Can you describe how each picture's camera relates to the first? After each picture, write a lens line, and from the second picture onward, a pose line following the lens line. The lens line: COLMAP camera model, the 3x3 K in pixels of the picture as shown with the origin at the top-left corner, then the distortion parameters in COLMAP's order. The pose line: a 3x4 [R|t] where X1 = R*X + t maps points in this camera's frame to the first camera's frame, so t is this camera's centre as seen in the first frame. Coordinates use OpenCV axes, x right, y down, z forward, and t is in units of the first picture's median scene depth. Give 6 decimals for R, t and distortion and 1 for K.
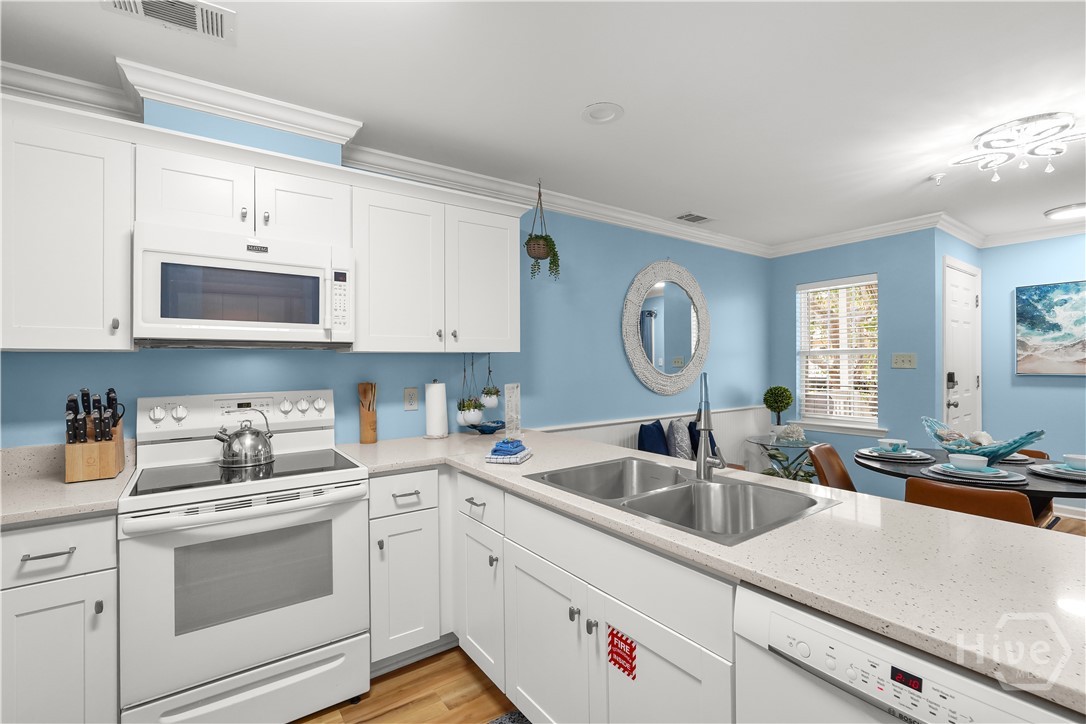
lens RADIAL K [[486.6, 0, 540.2], [0, 486.6, 357.0], [0, 0, 1]] dist [-0.013245, 0.006191]
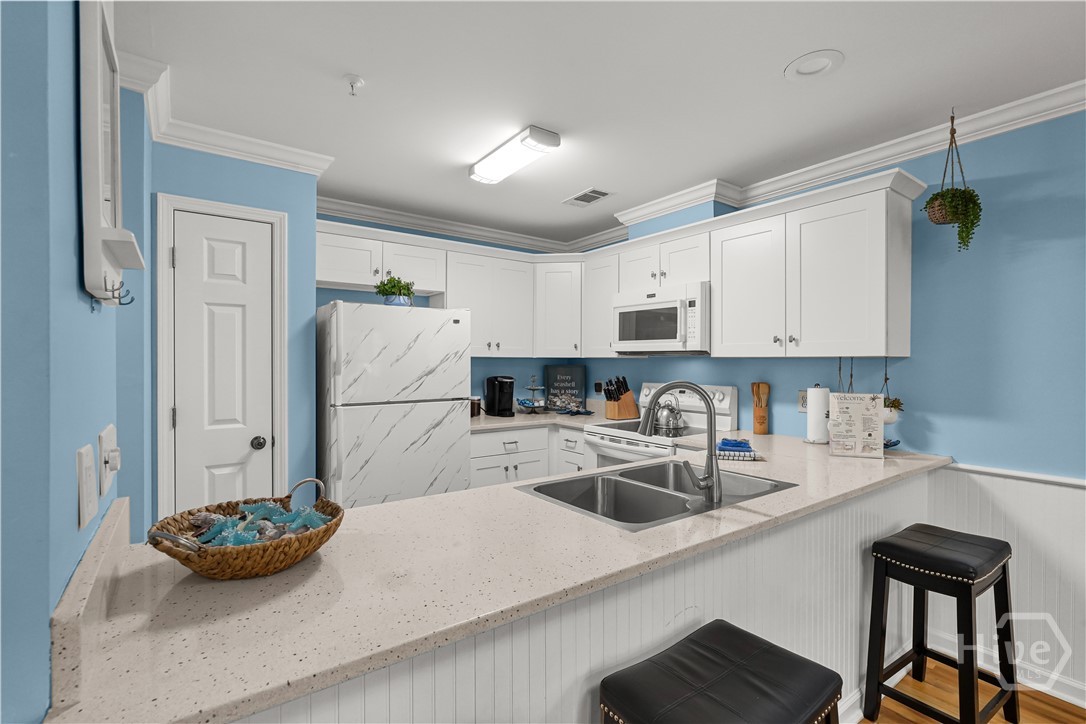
lens RADIAL K [[500.0, 0, 532.5], [0, 500.0, 362.0], [0, 0, 1]] dist [-0.017374, 0.000192]
pose [[-0.015862, 0.009890, -0.999825, 0.856481], [0.004932, 0.999940, 0.009813, -0.011805], [0.999862, -0.004775, -0.015910, 0.471069]]
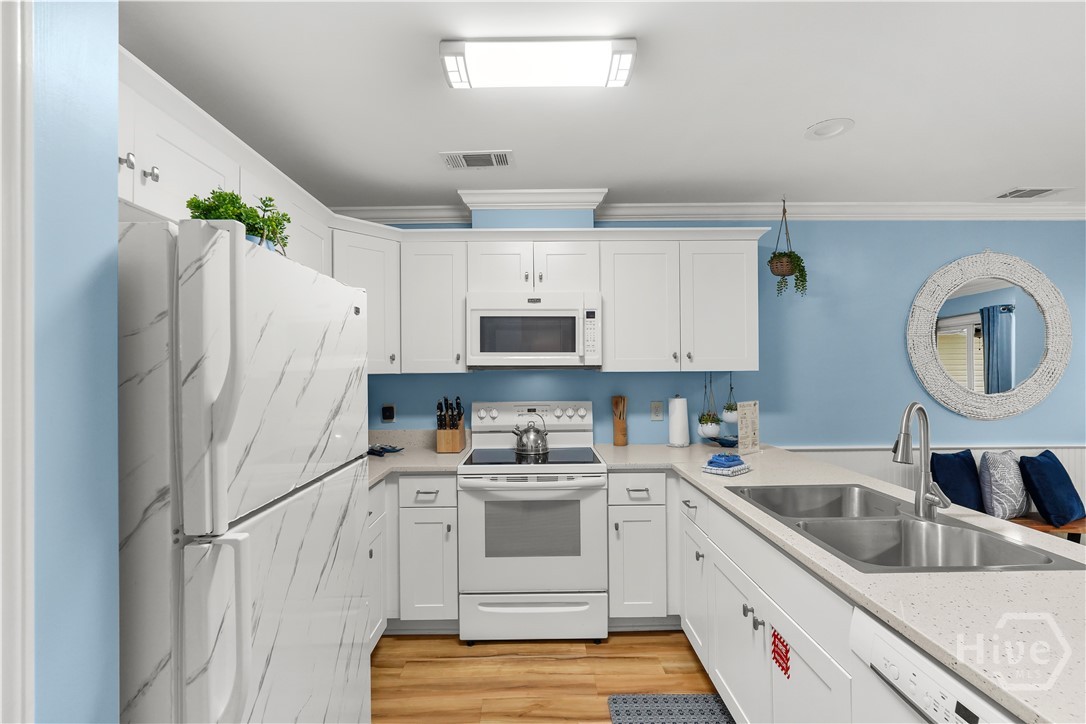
lens RADIAL K [[486.6, 0, 540.2], [0, 486.6, 366.0], [0, 0, 1]] dist [-0.013245, 0.006191]
pose [[0.820406, -0.002385, -0.571776, 0.180574], [0.006587, 0.999964, 0.005280, -0.030429], [0.571743, -0.008098, 0.820393, -0.114843]]
